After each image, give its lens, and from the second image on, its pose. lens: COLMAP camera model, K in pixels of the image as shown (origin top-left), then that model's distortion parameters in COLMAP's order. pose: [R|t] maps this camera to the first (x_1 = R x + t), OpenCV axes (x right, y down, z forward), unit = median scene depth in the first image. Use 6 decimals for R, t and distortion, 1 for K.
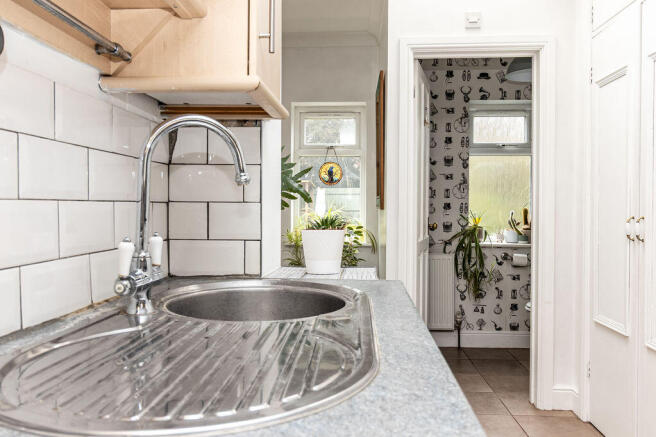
lens RADIAL K [[514.9, 0, 327.2], [0, 514.9, 210.9], [0, 0, 1]] dist [0.004130, 0.000346]
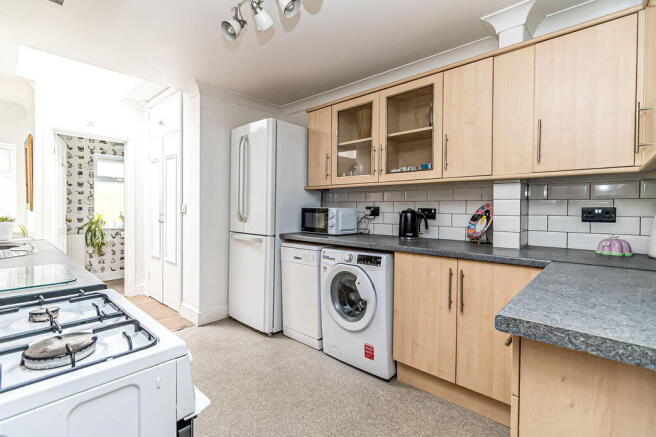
lens RADIAL K [[299.5, 0, 327.6], [0, 299.5, 213.6], [0, 0, 1]] dist [0.001265, -0.000412]
pose [[0.625060, -0.012352, 0.780479, -0.051769], [-0.000913, 0.999863, 0.016555, -0.010169], [-0.780576, -0.011060, 0.624963, -0.370589]]
